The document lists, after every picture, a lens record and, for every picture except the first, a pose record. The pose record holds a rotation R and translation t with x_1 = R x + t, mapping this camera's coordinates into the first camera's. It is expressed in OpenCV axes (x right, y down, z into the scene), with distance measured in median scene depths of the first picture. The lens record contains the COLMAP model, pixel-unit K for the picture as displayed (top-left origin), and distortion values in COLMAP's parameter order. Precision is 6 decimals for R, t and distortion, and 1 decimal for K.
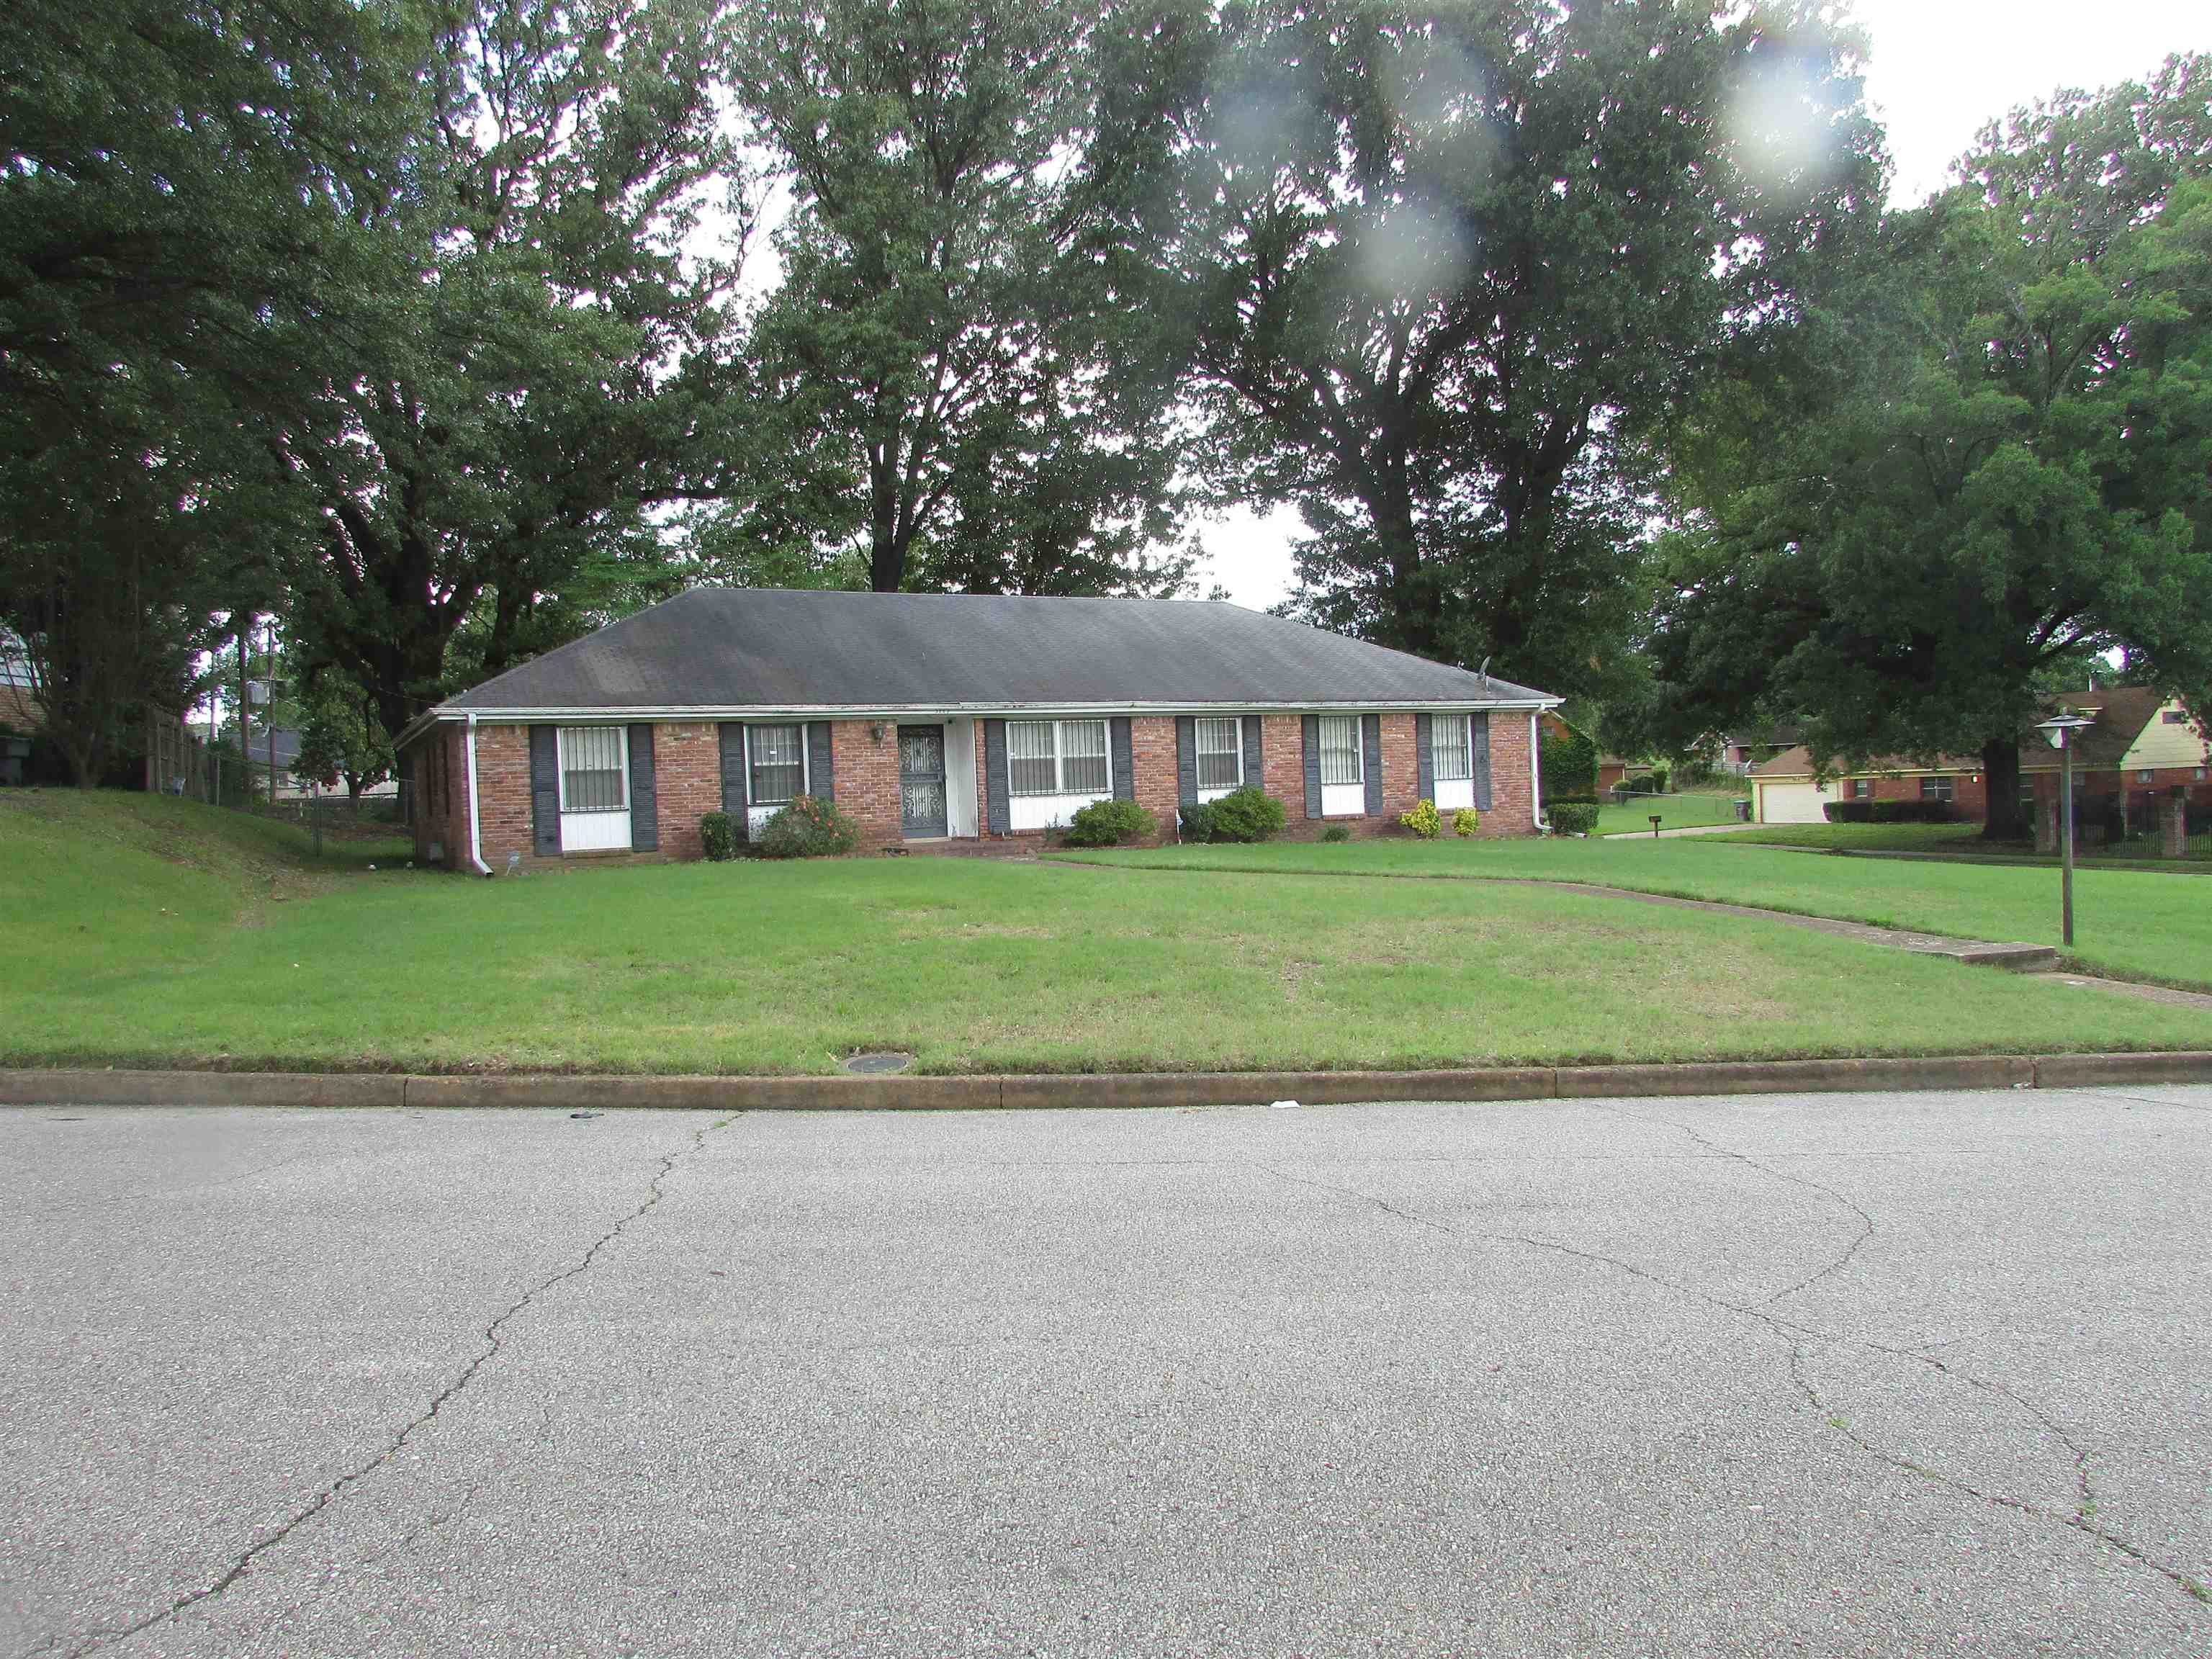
lens RADIAL K [[1579.1, 0, 1105.9], [0, 1579.1, 831.7], [0, 0, 1]] dist [-0.036822, 0.017003]
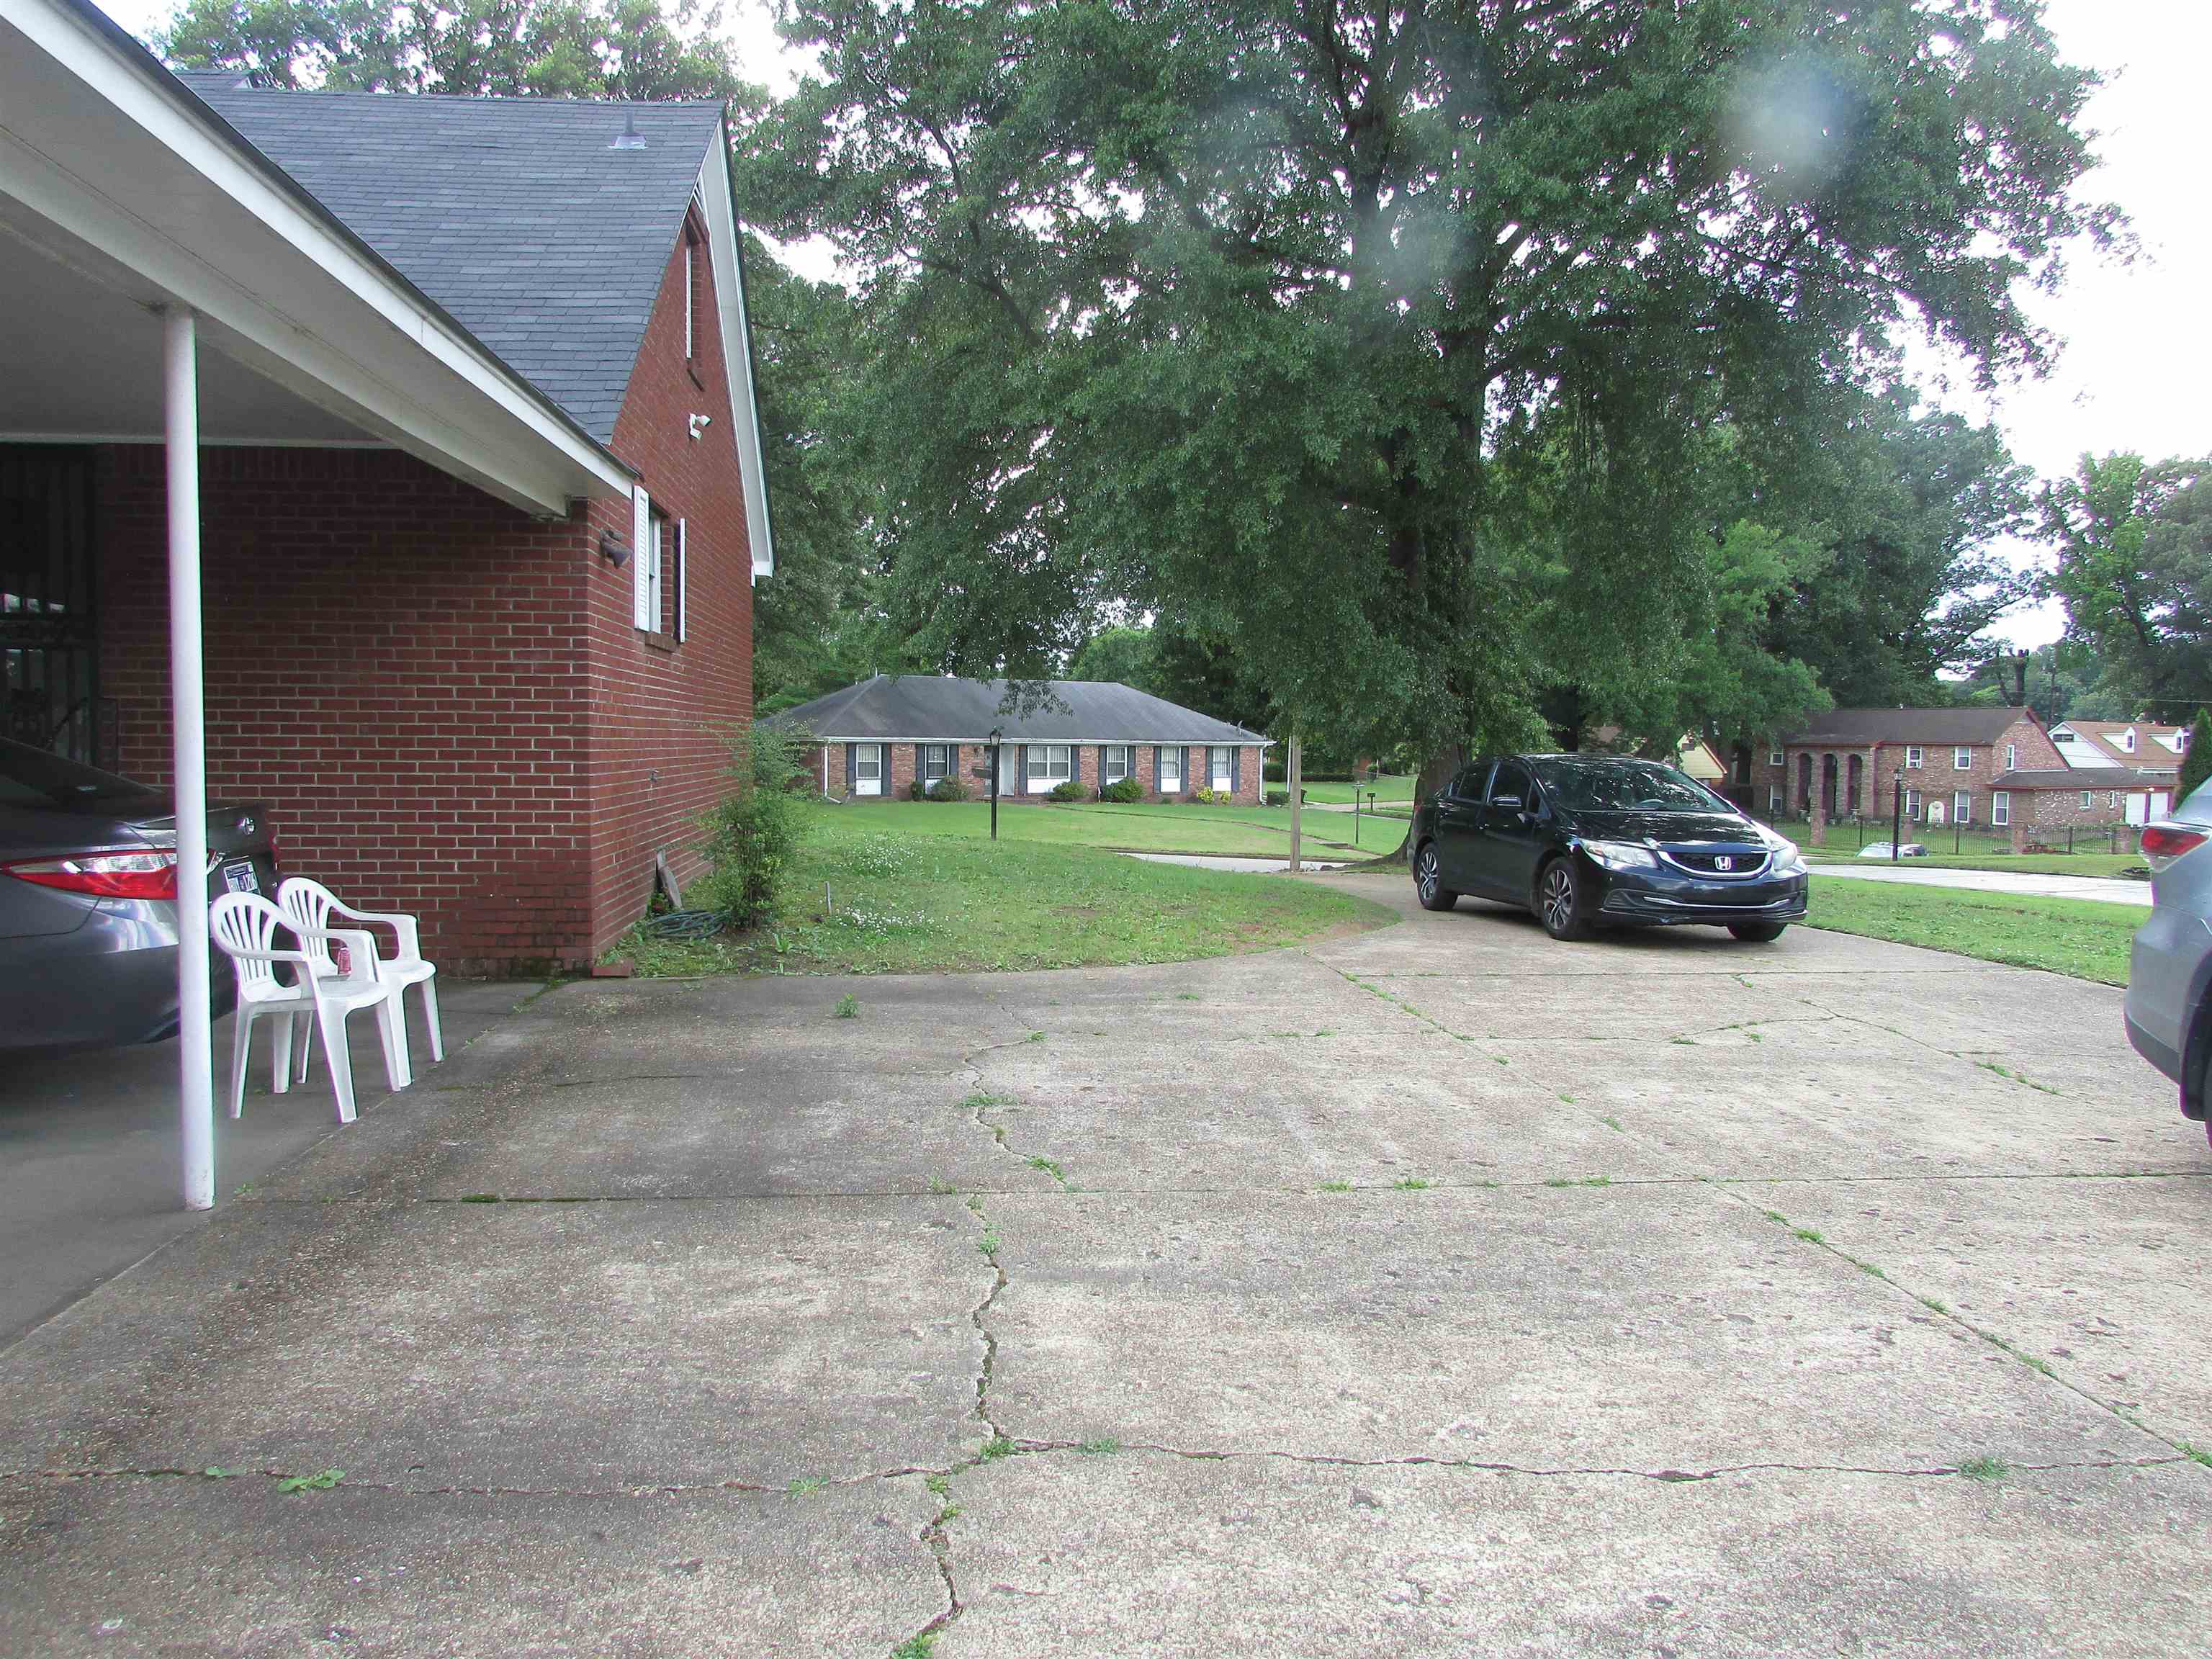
lens RADIAL K [[1579.1, 0, 1104.2], [0, 1579.1, 831.6], [0, 0, 1]] dist [-0.036822, 0.017003]
pose [[0.994140, 0.043744, 0.098856, -0.169269], [-0.047165, 0.998357, 0.032539, -0.024185], [-0.097270, -0.037011, 0.994570, -1.277687]]
